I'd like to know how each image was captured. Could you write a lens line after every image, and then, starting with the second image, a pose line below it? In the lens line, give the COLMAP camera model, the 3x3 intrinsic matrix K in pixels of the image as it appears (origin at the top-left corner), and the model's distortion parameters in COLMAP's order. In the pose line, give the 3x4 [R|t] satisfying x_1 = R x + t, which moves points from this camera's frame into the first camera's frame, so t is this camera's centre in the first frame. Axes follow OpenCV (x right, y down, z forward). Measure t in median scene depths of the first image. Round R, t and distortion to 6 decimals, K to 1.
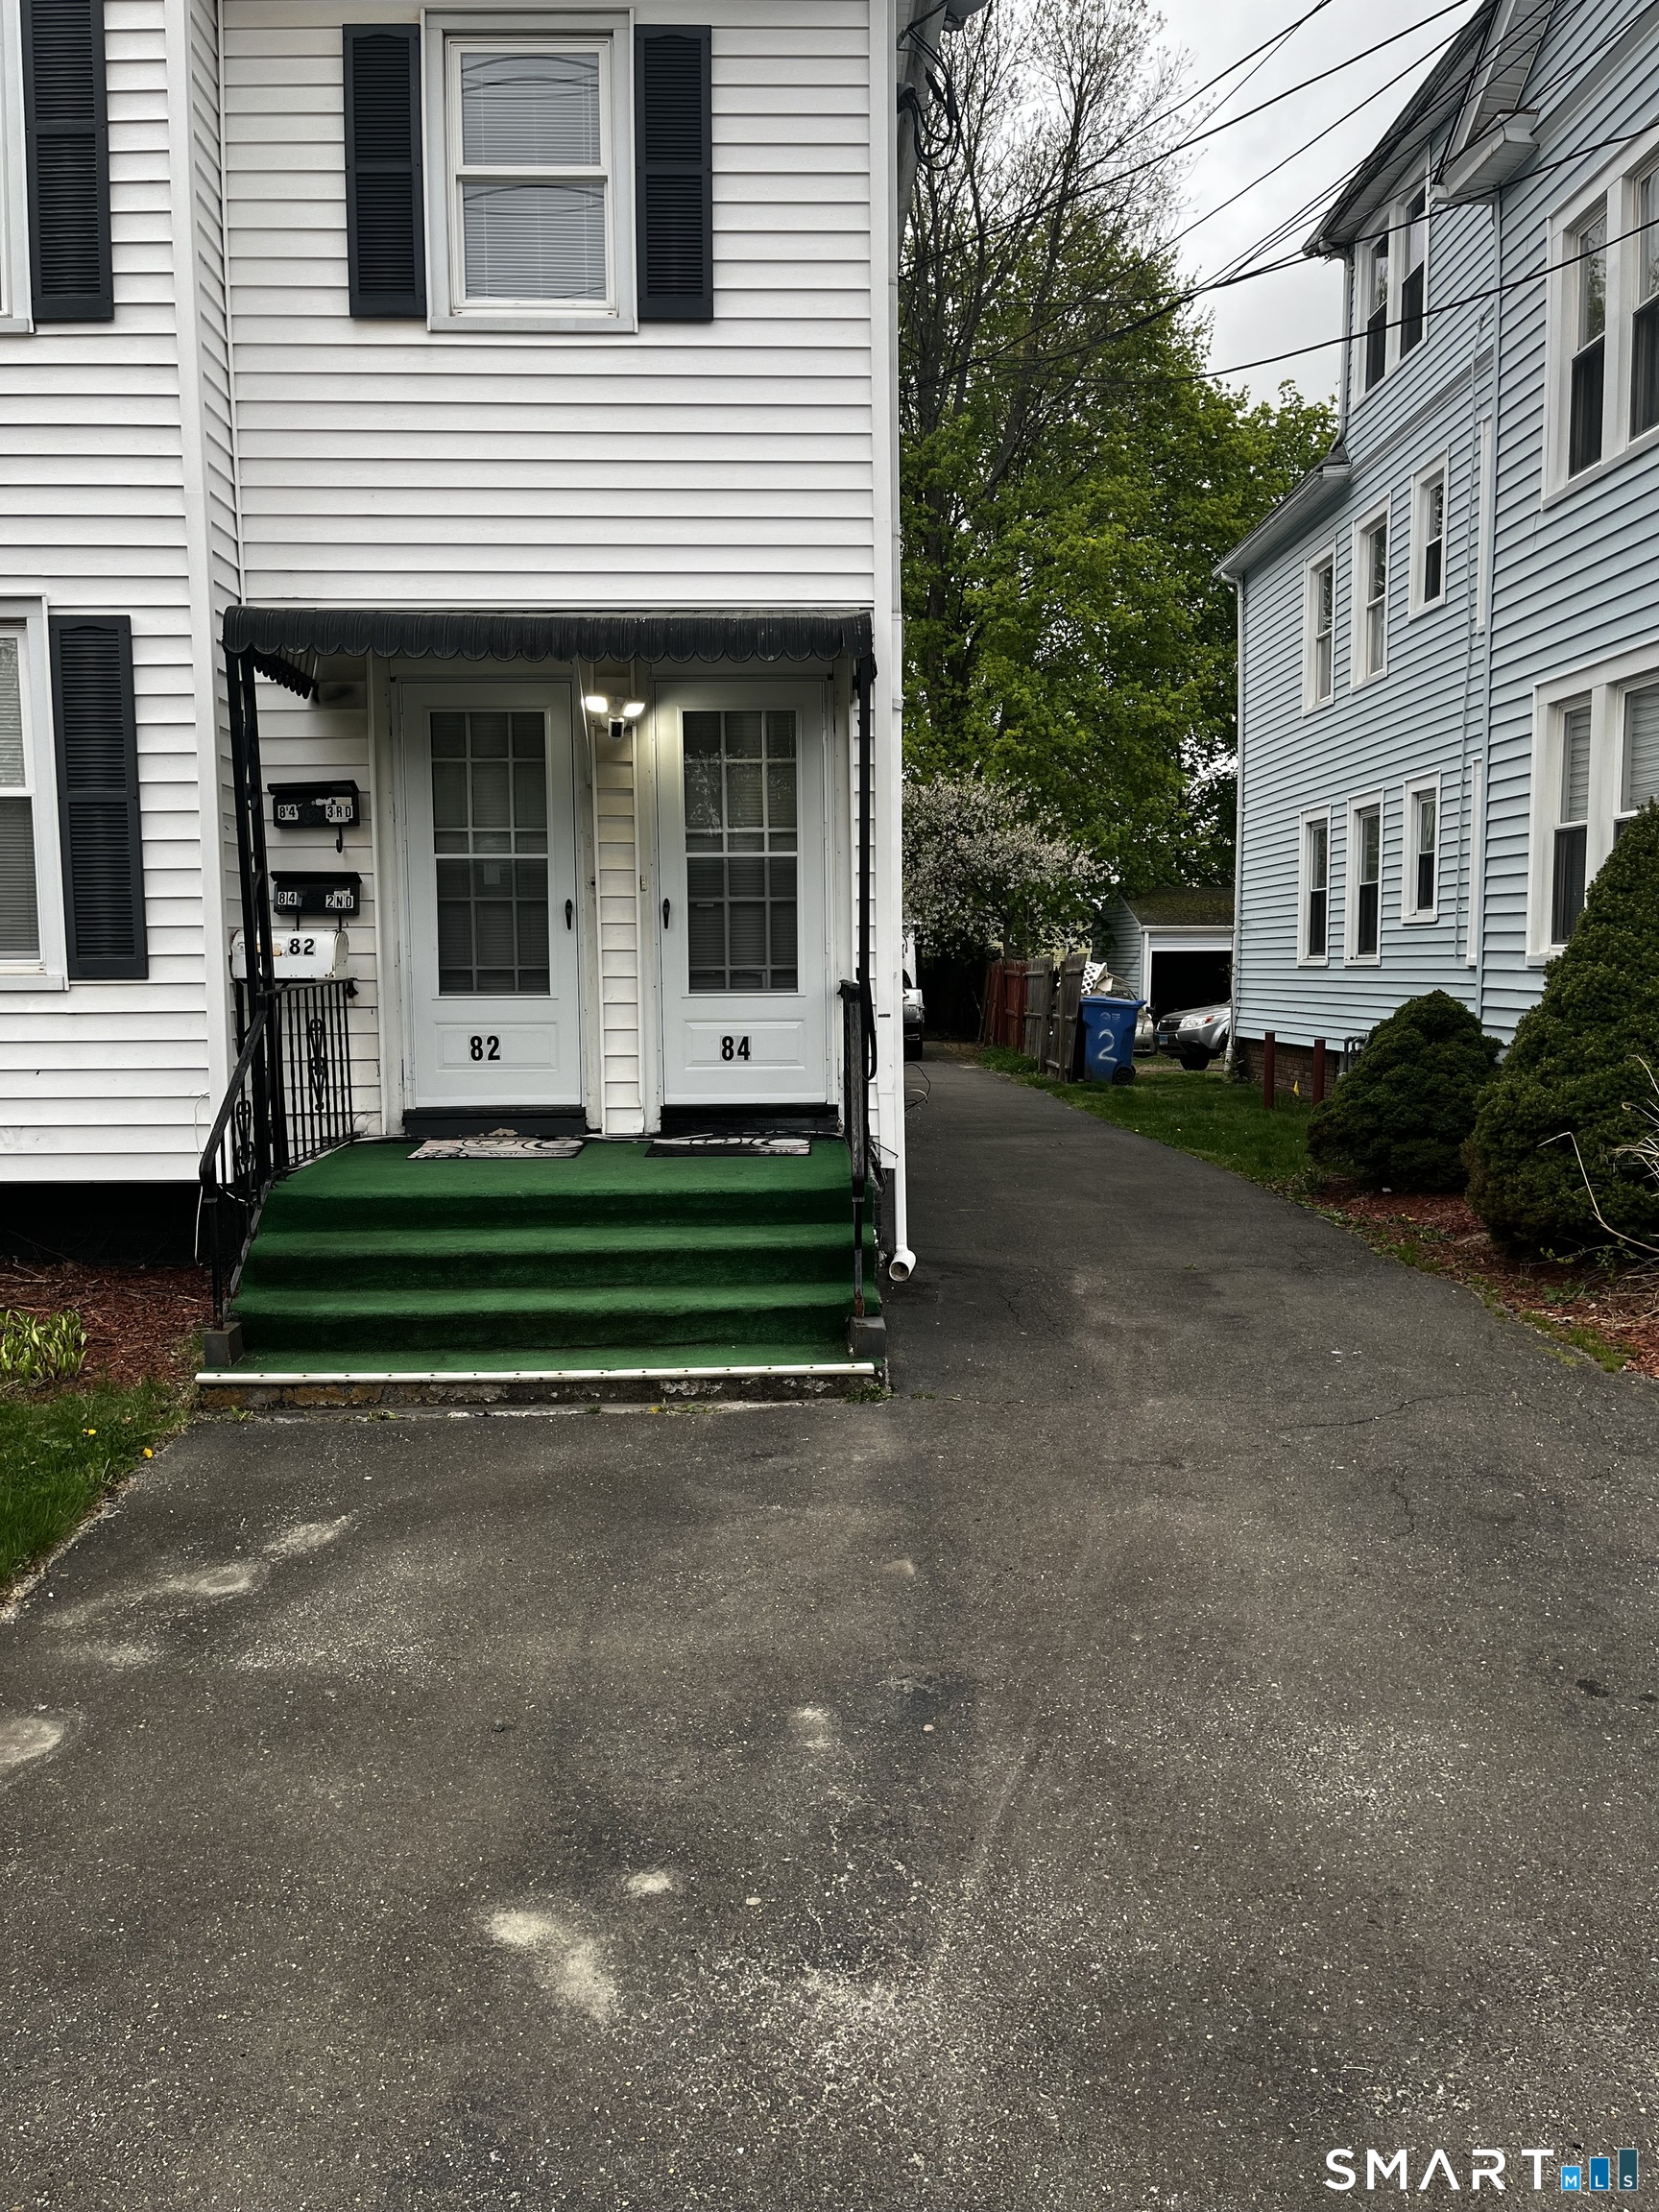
lens RADIAL K [[1671.7, 0, 825.5], [0, 1671.7, 1117.2], [0, 0, 1]] dist [0.061866, -0.083100]
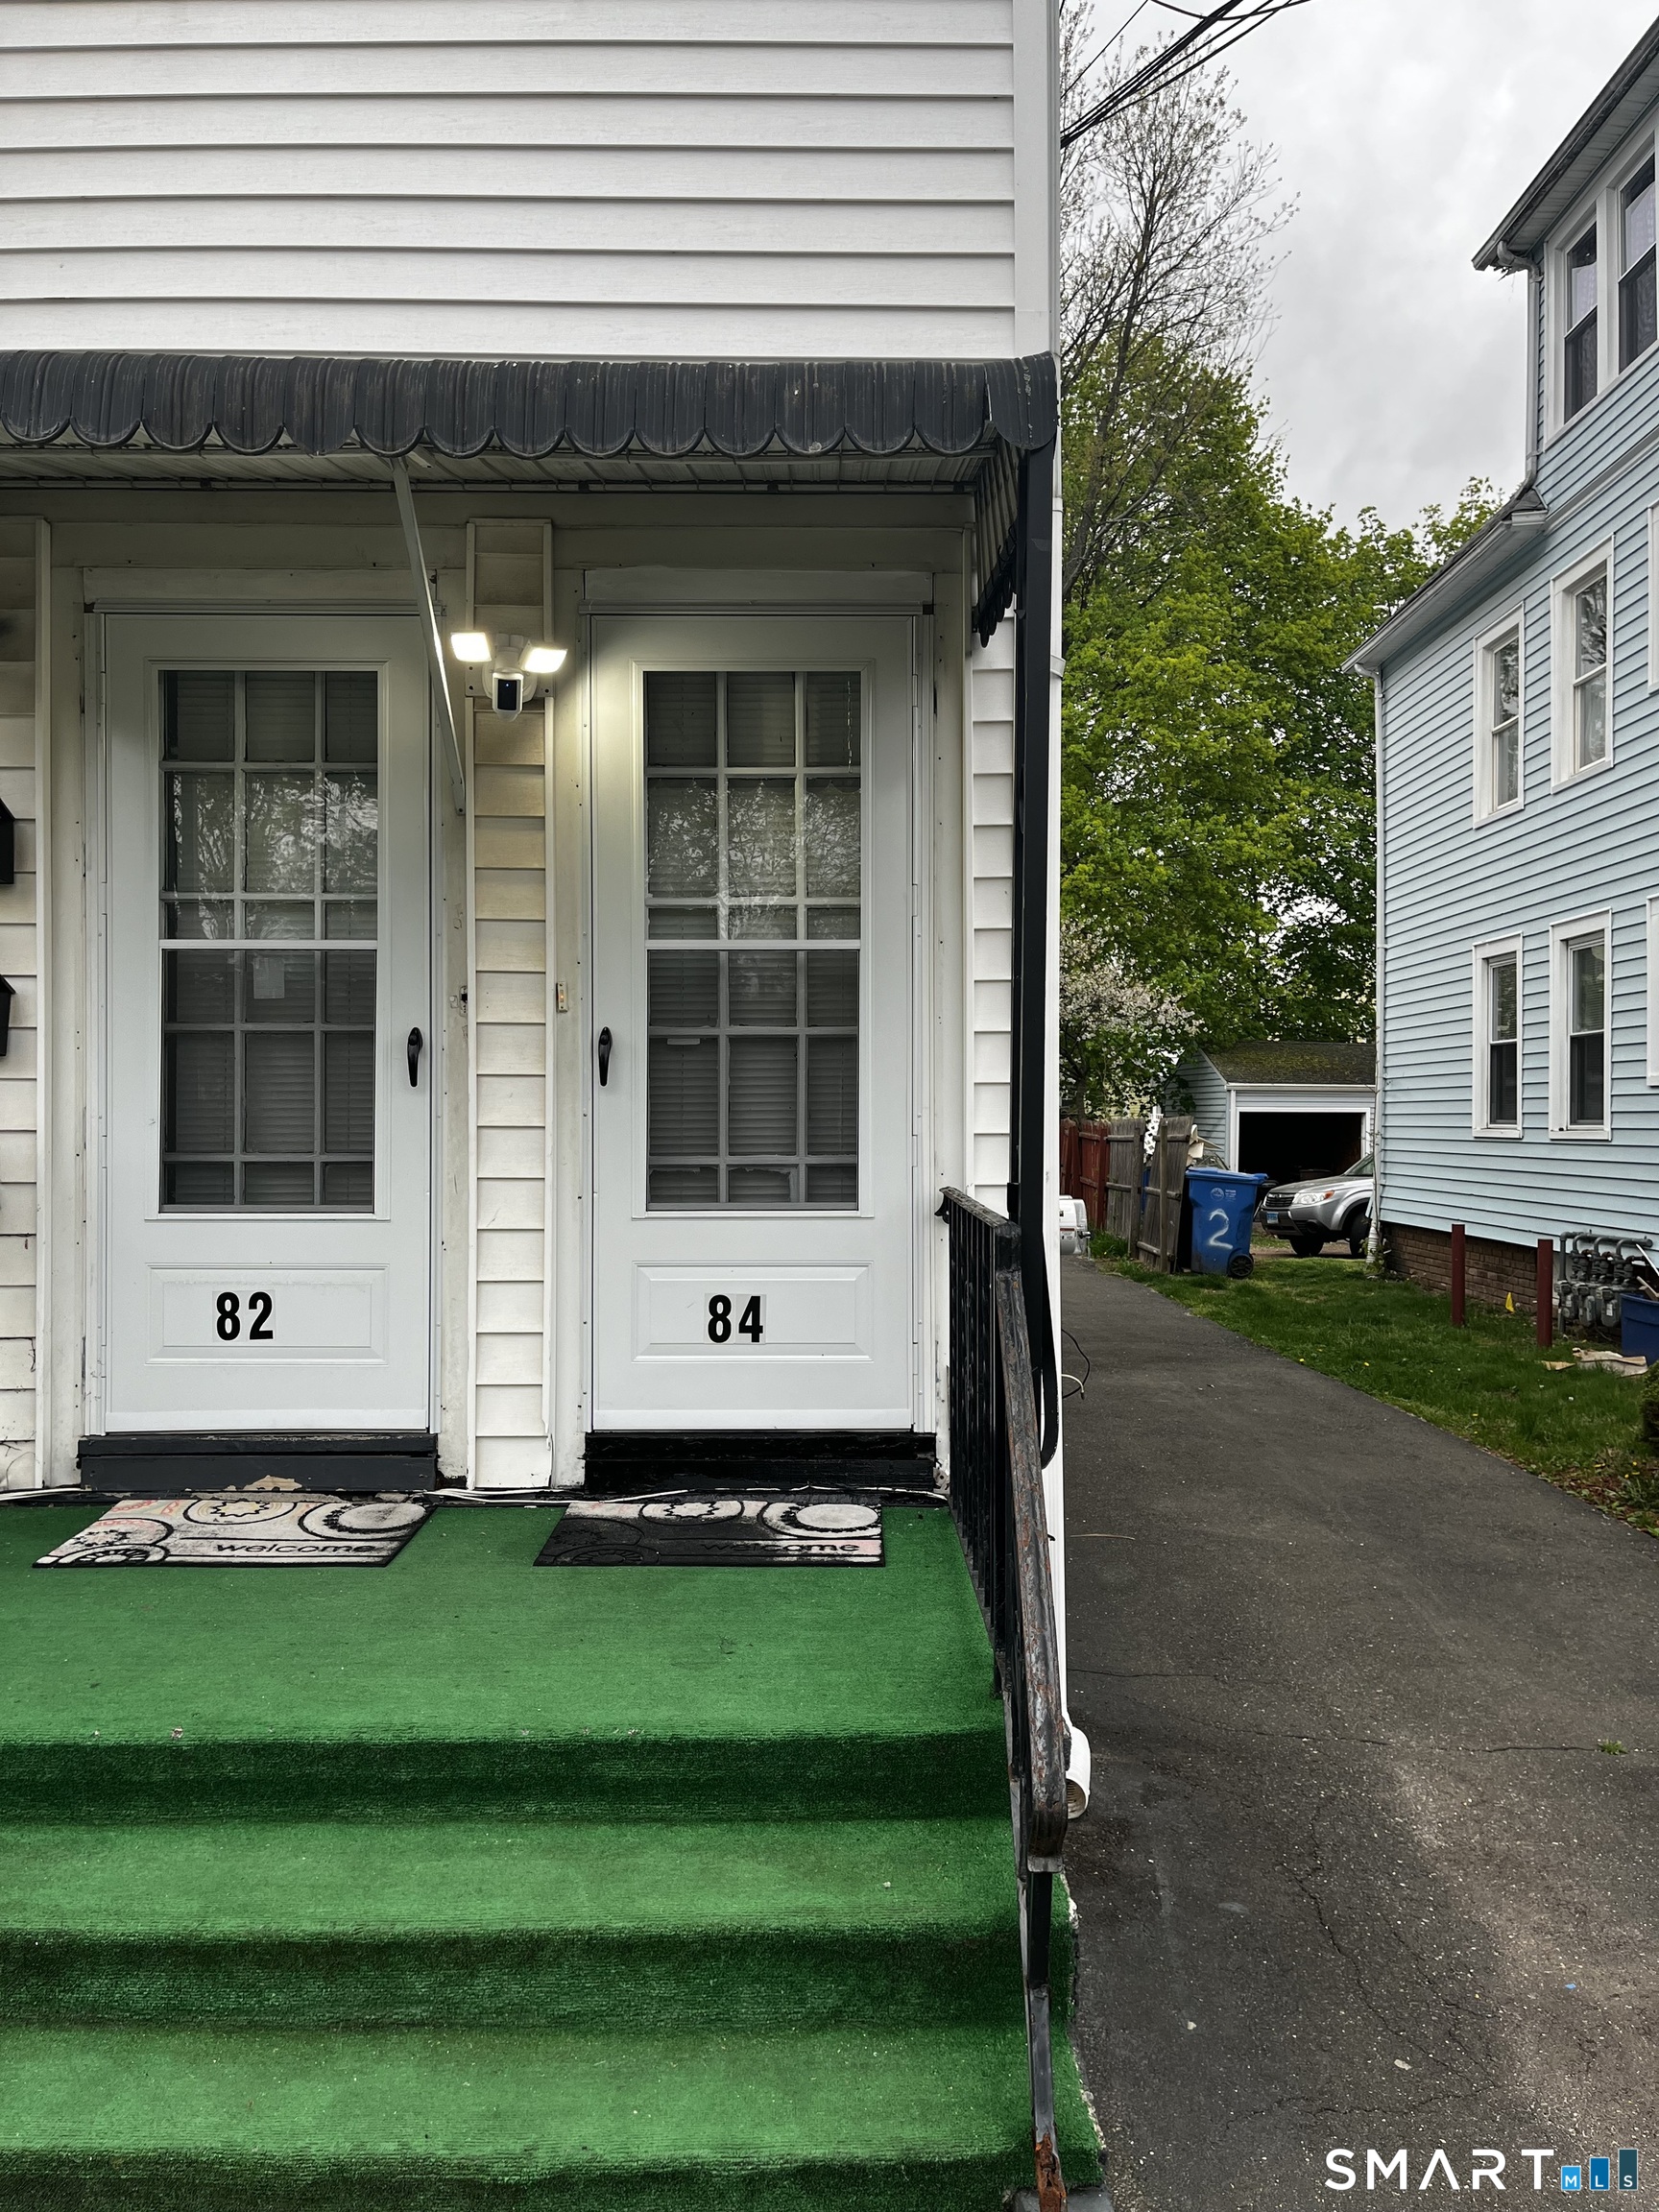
lens RADIAL K [[1671.7, 0, 813.9], [0, 1671.7, 1110.4], [0, 0, 1]] dist [0.061866, -0.083100]
pose [[0.999510, 0.009026, -0.029957, -0.015124], [-0.011836, 0.995407, -0.094994, -0.056867], [0.028962, 0.095302, 0.995027, 0.489392]]
